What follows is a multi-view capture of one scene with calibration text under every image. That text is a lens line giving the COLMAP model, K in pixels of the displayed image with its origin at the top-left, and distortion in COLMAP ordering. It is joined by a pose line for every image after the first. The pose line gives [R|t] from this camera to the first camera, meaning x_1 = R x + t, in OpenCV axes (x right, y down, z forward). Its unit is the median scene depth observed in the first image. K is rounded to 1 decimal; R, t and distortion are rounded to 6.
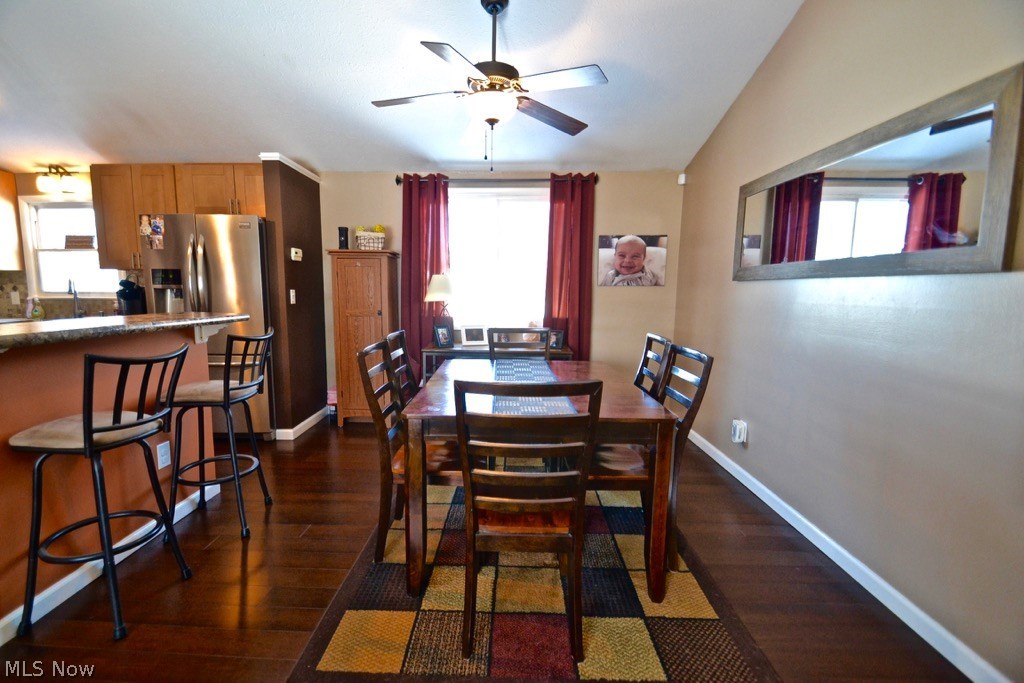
lens RADIAL K [[454.9, 0, 491.1], [0, 454.9, 350.4], [0, 0, 1]] dist [0.000103, -0.006314]
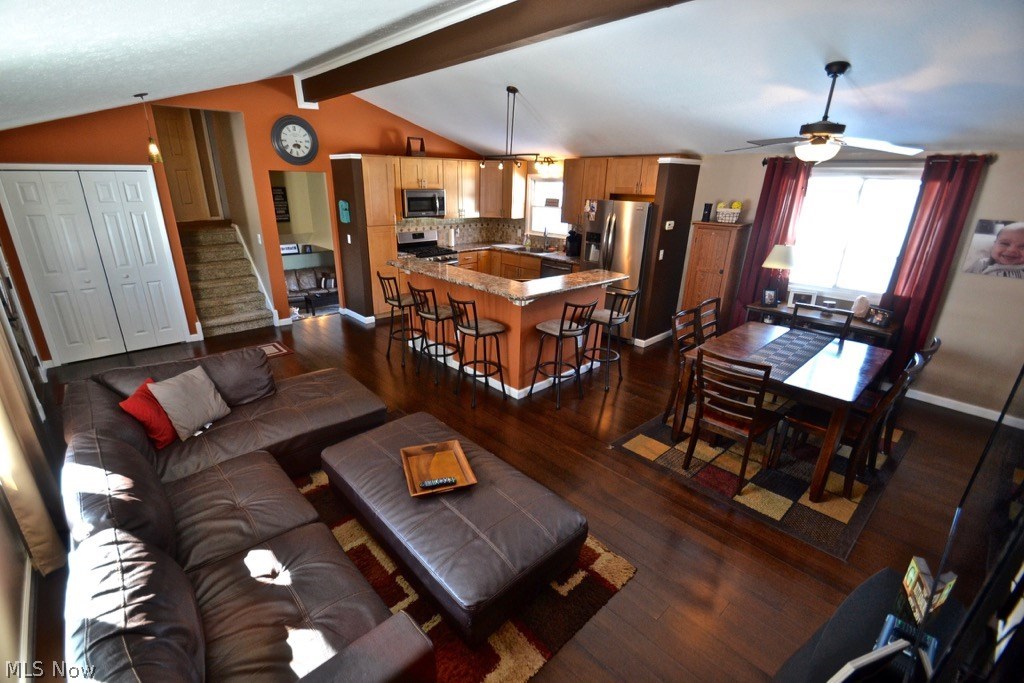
lens RADIAL K [[454.9, 0, 499.1], [0, 454.9, 350.9], [0, 0, 1]] dist [0.000103, -0.006314]
pose [[0.700753, 0.254476, -0.666474, 0.269813], [-0.107031, 0.961144, 0.254453, -0.140480], [0.705330, -0.106975, 0.700761, -0.465617]]
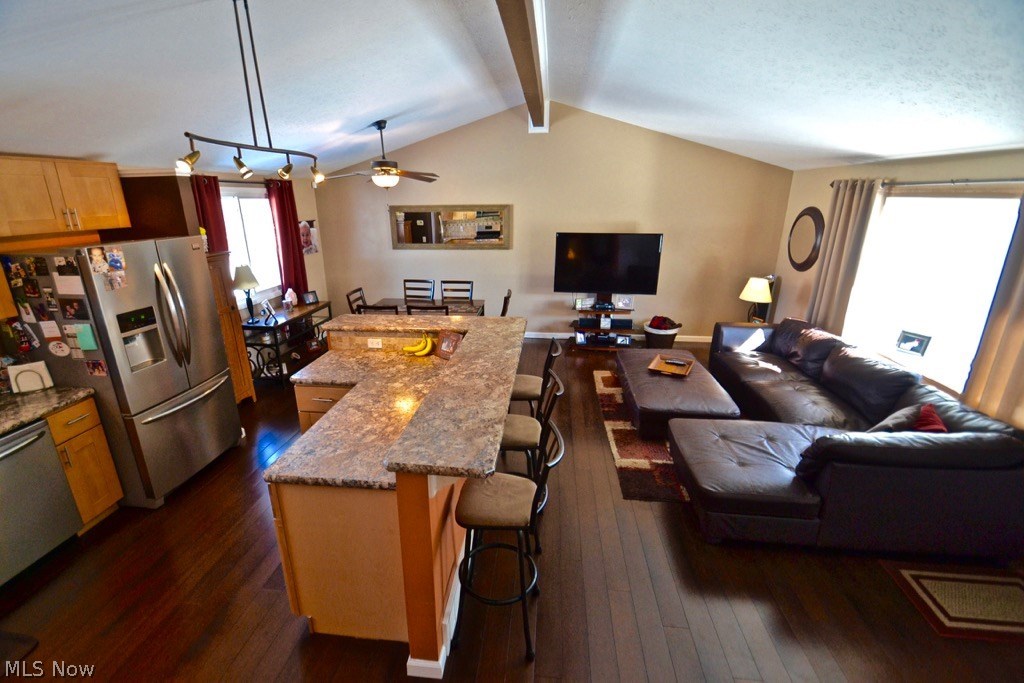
lens RADIAL K [[454.9, 0, 493.8], [0, 454.9, 351.3], [0, 0, 1]] dist [0.000103, -0.006314]
pose [[0.090679, -0.326599, 0.940803, -1.376157], [0.143360, 0.939137, 0.312202, -0.258295], [-0.985508, 0.106563, 0.131981, 0.243577]]
